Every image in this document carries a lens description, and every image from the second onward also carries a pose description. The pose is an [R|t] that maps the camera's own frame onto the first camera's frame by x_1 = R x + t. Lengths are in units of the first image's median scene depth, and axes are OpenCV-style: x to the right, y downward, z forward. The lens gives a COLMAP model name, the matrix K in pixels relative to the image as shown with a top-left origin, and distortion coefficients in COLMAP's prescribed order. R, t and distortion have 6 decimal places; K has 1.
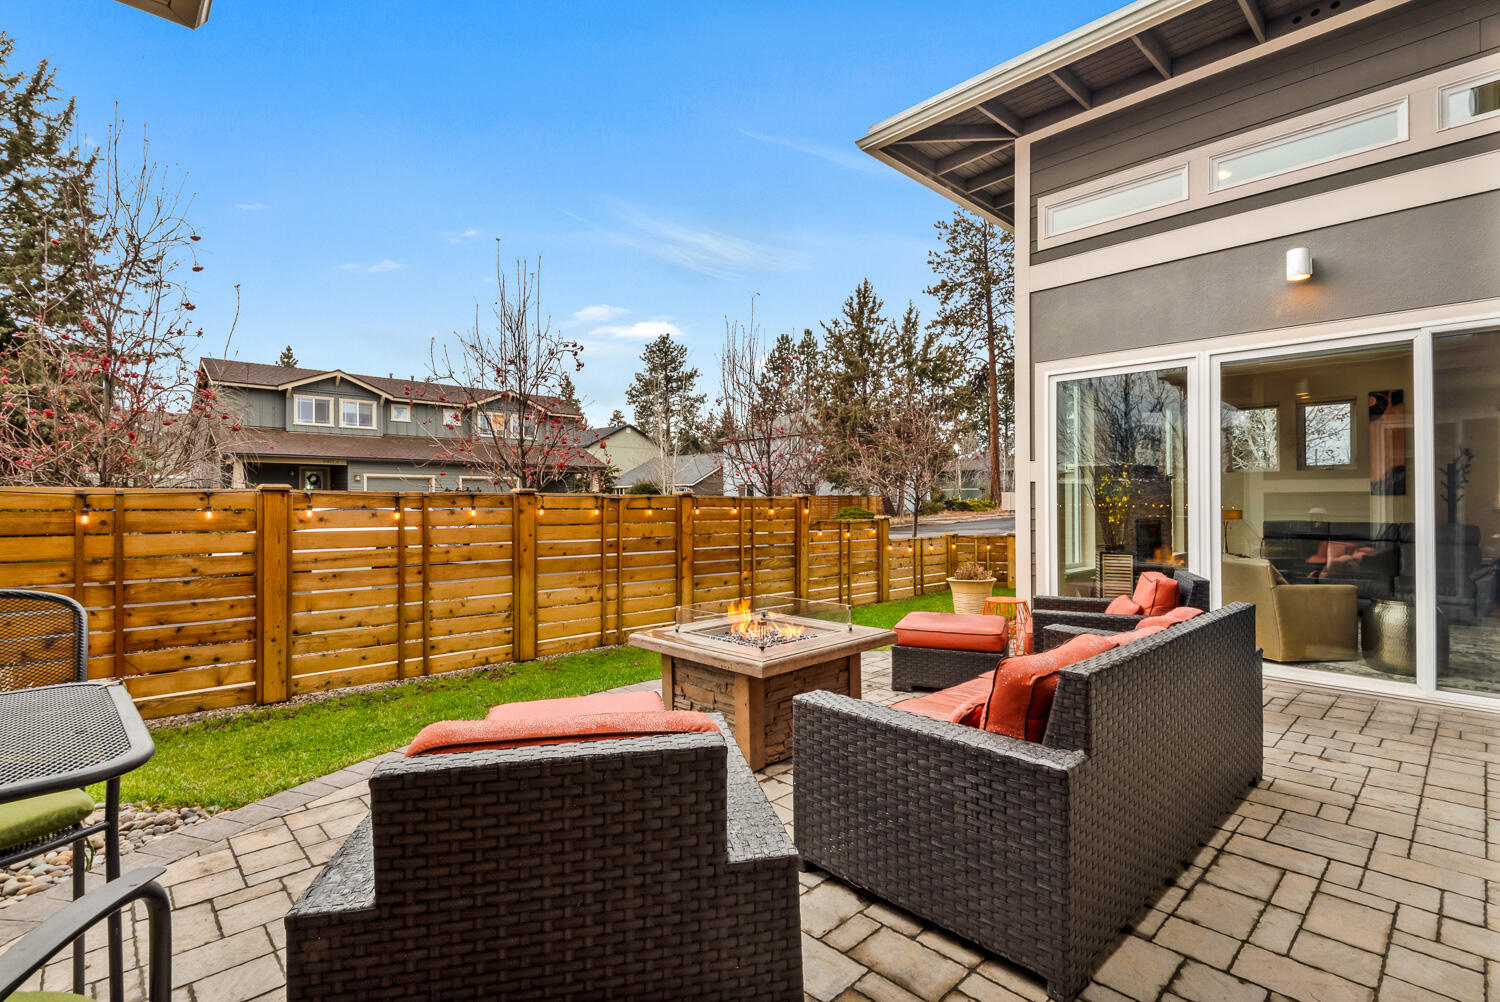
lens RADIAL K [[694.3, 0, 754.4], [0, 694.3, 501.7], [0, 0, 1]] dist [0.002349, -0.000475]
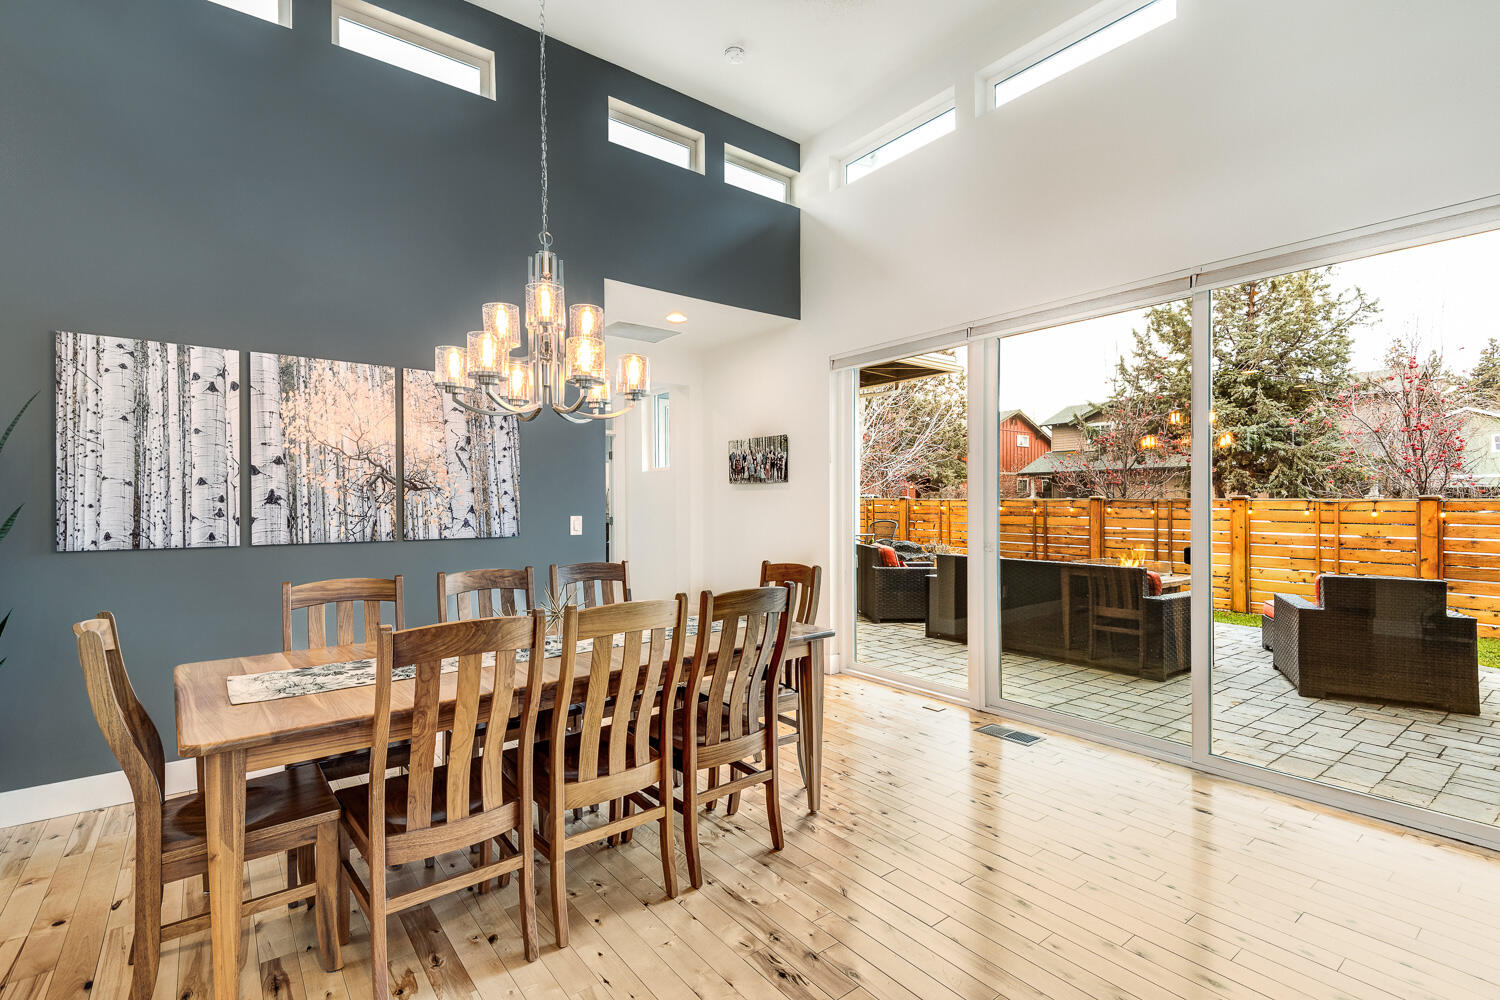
lens RADIAL K [[694.3, 0, 754.4], [0, 694.3, 500.7], [0, 0, 1]] dist [0.002349, -0.000475]
pose [[-0.095808, -0.000701, -0.995400, 1.268969], [0.000697, 0.999999, -0.000771, -0.008237], [0.995400, -0.000768, -0.095807, 0.125209]]
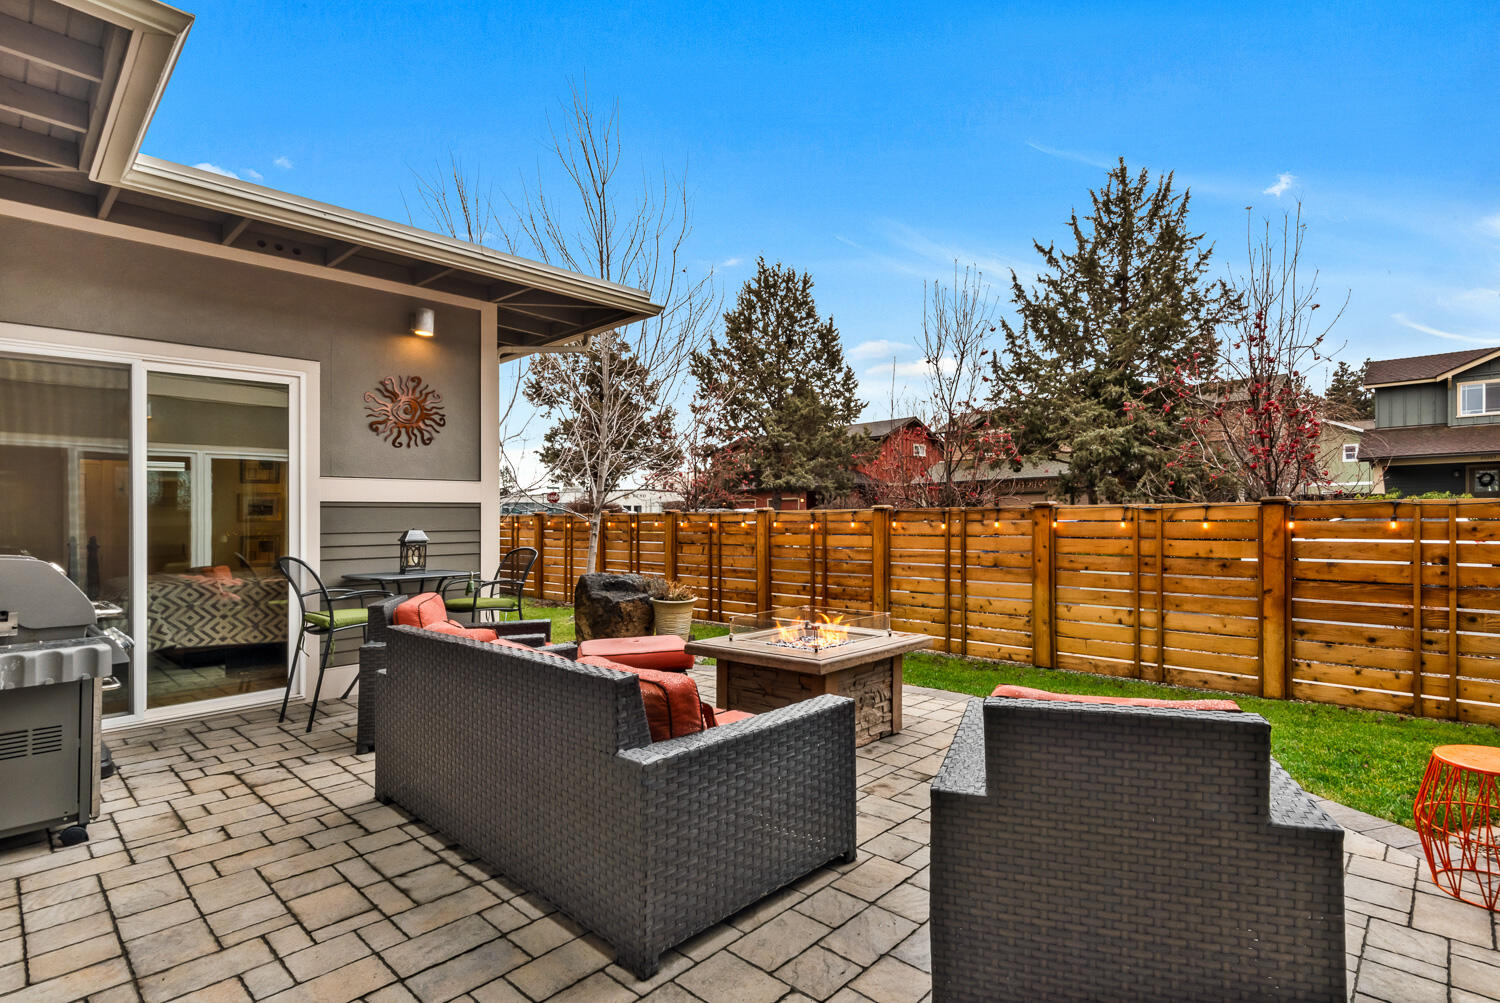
lens RADIAL K [[717.5, 0, 826.2], [0, 717.5, 512.8], [0, 0, 1]] dist [0.054413, -0.025107]
pose [[0.100893, -0.006448, -0.994876, 0.733985], [0.014559, 0.999881, -0.005004, -0.001641], [0.994791, -0.013979, 0.100975, 0.585031]]
